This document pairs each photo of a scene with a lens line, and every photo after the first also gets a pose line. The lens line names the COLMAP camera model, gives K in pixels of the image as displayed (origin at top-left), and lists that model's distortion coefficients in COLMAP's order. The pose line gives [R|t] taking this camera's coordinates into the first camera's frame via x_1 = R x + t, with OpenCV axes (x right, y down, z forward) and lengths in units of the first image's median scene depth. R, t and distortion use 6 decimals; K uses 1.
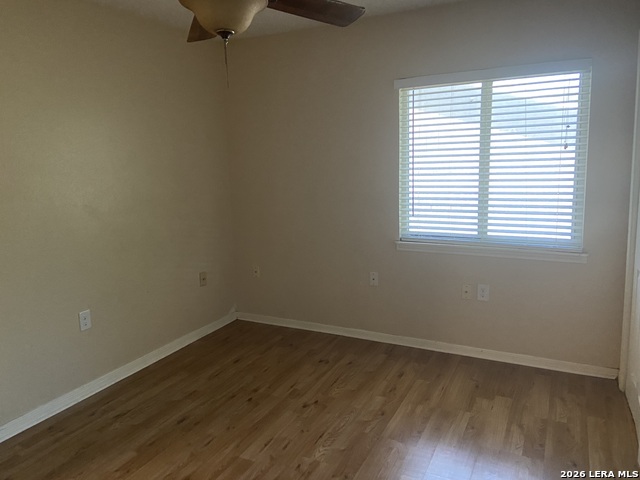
lens RADIAL K [[481.0, 0, 320.2], [0, 481.0, 240.0], [0, 0, 1]] dist [0.114662, -0.144747]
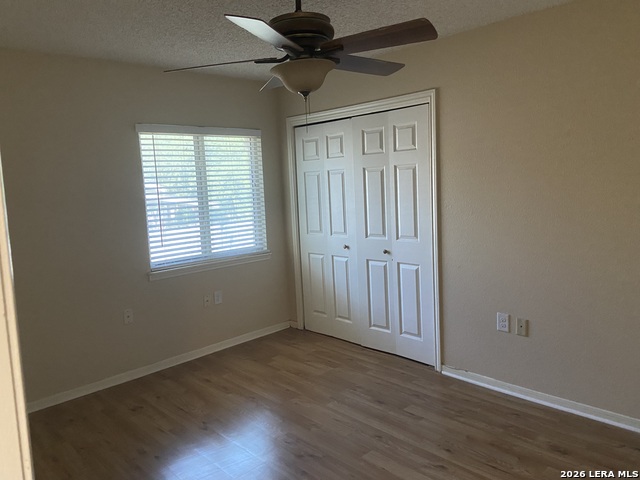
lens RADIAL K [[481.0, 0, 319.7], [0, 481.0, 238.4], [0, 0, 1]] dist [0.114662, -0.144747]
pose [[0.327760, -0.108438, 0.938517, -0.781929], [0.196799, 0.979436, 0.044437, -0.049451], [-0.924036, 0.170135, 0.342361, 0.301806]]
